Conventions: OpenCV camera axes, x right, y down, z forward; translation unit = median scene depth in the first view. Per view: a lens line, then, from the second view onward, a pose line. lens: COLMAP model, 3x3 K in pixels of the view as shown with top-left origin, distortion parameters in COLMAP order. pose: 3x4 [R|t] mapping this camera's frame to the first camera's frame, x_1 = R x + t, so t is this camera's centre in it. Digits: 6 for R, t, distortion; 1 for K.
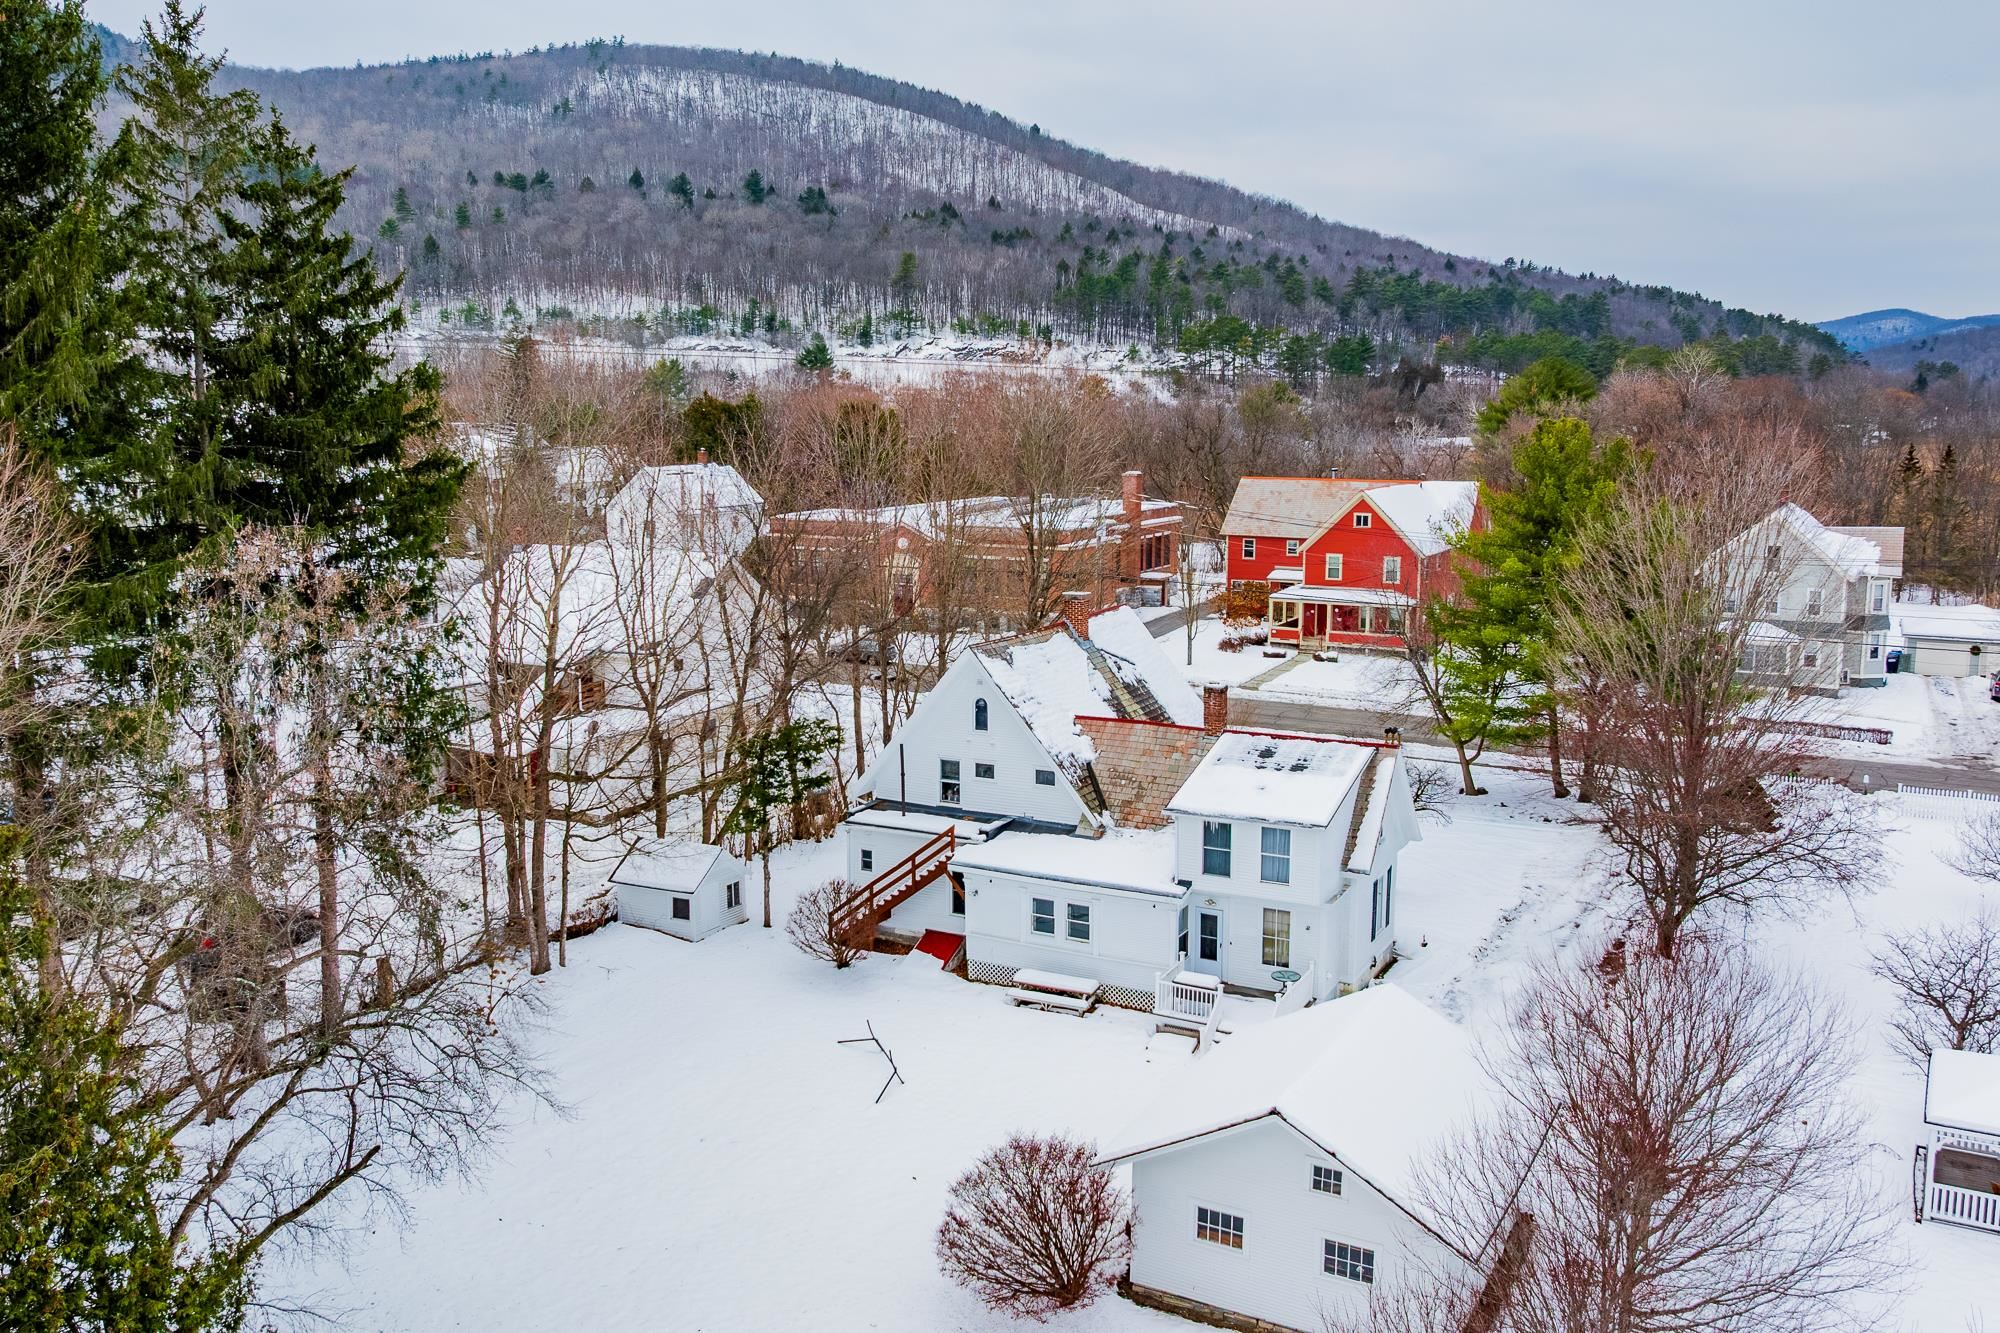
lens RADIAL K [[1648.7, 0, 1000.0], [0, 1648.7, 666.5], [0, 0, 1]] dist [0.008971, -0.099993]
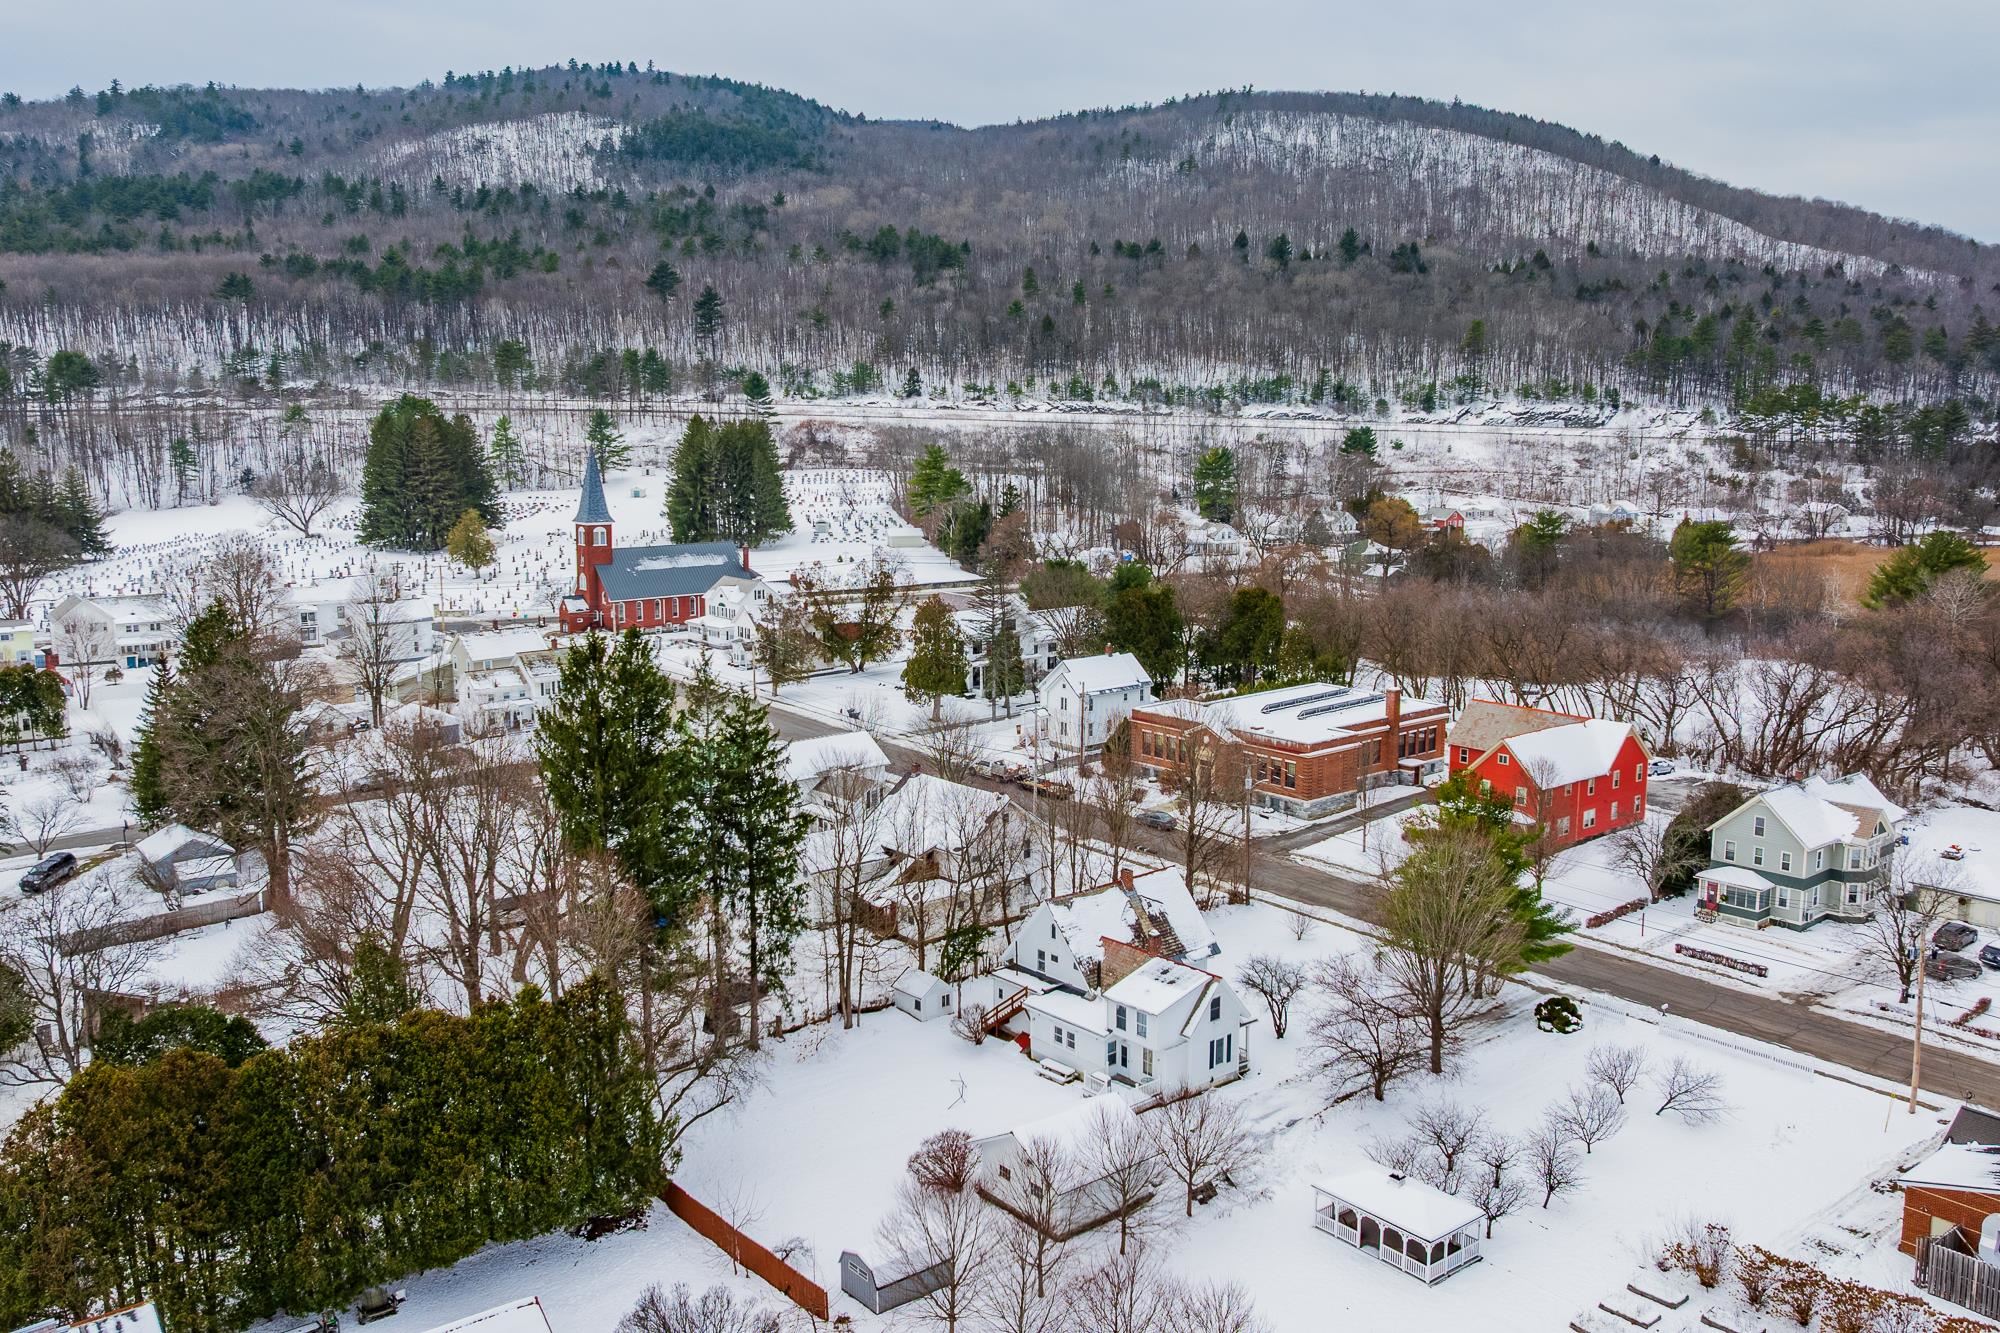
lens RADIAL K [[1648.7, 0, 1000.0], [0, 1648.7, 666.5], [0, 0, 1]] dist [0.008971, -0.099993]
pose [[0.928338, 0.057330, -0.367289, 0.333203], [-0.055734, 0.998334, 0.014959, -0.164621], [0.367535, 0.006584, 0.929986, -0.473060]]
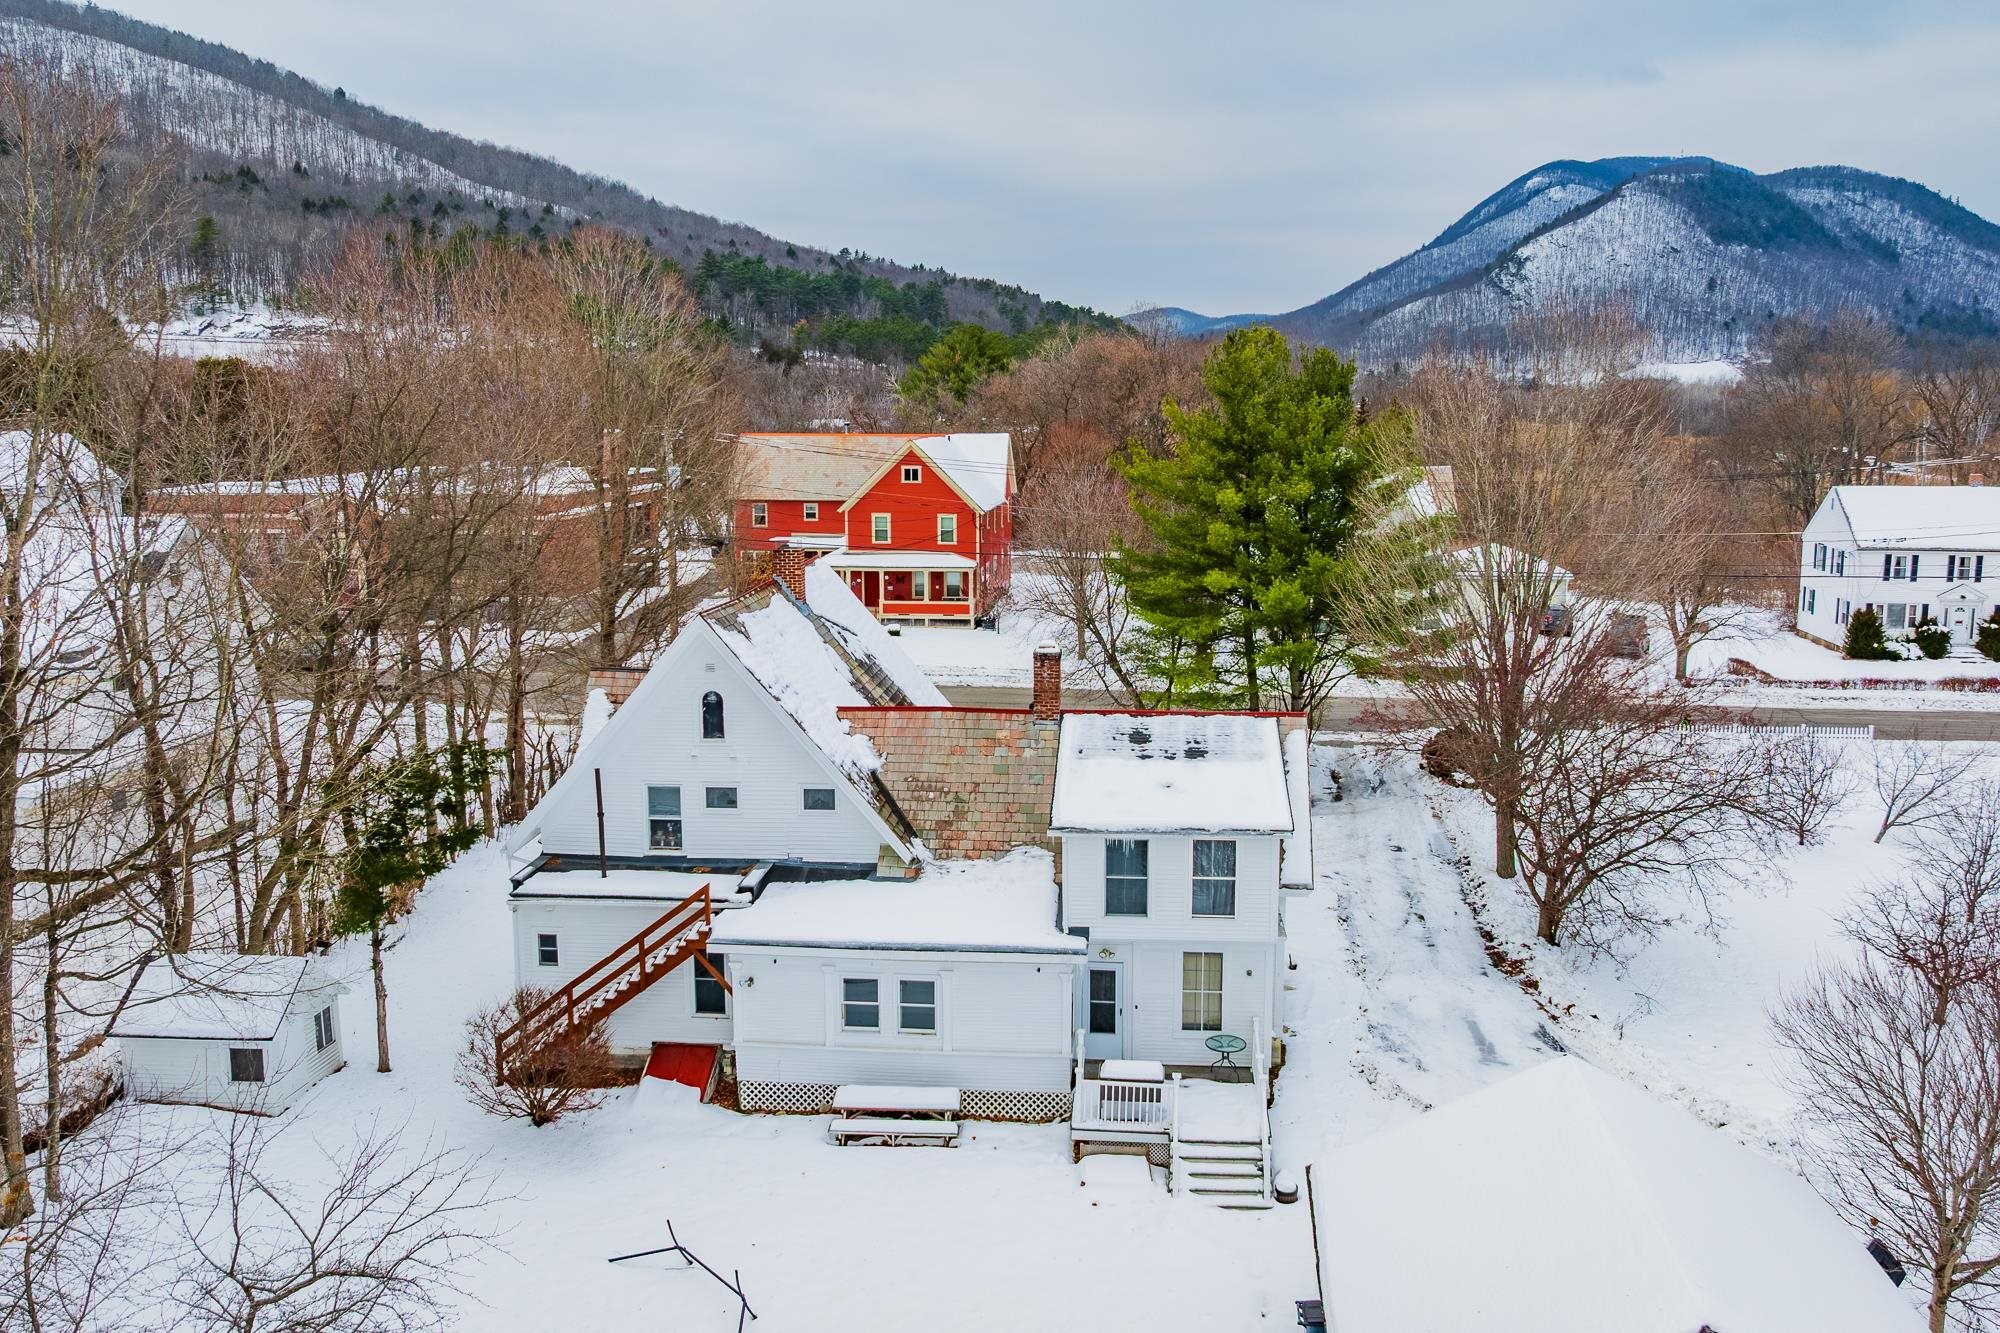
lens RADIAL K [[1660.5, 0, 1000.0], [0, 1660.5, 666.5], [0, 0, 1]] dist [-0.031599, 0.007468]
pose [[0.922474, -0.062781, 0.380921, -0.080605], [0.061474, 0.997987, 0.015610, 0.002970], [-0.381134, 0.009017, 0.924476, 0.163368]]
